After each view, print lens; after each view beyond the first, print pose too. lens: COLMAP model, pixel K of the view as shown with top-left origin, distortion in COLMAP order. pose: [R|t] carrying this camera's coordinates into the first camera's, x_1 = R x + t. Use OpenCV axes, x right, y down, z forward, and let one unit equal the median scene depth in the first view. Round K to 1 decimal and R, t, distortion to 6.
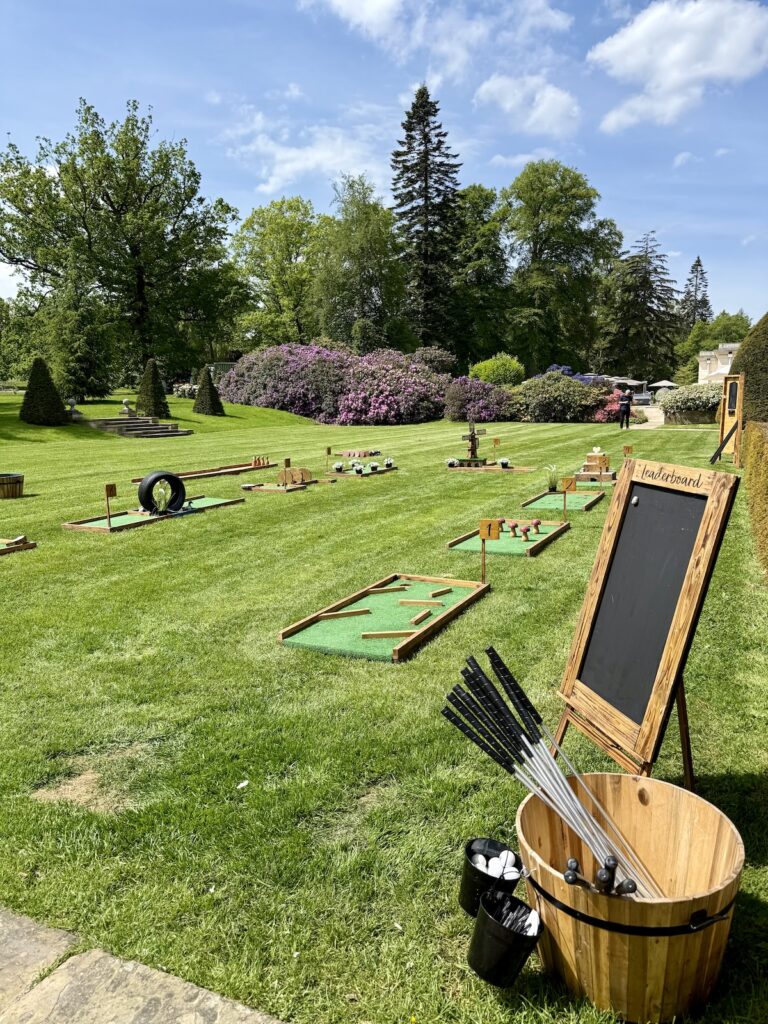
lens RADIAL K [[715.7, 0, 384.7], [0, 715.7, 512.1], [0, 0, 1]] dist [-0.010583, 0.000757]
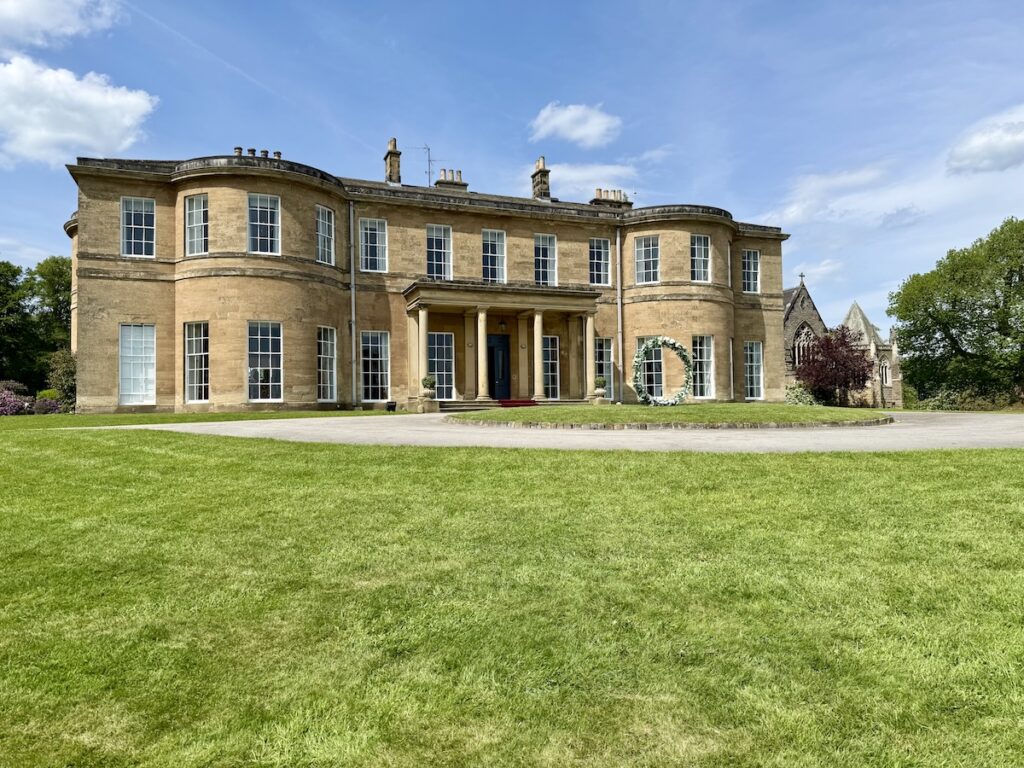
lens RADIAL K [[715.7, 0, 512.8], [0, 715.7, 383.8], [0, 0, 1]] dist [-0.010583, 0.000757]
pose [[0.675527, 0.062585, 0.734674, -0.212130], [0.098656, 0.979760, -0.174177, 0.116350], [-0.730705, 0.190141, 0.655680, -0.595740]]
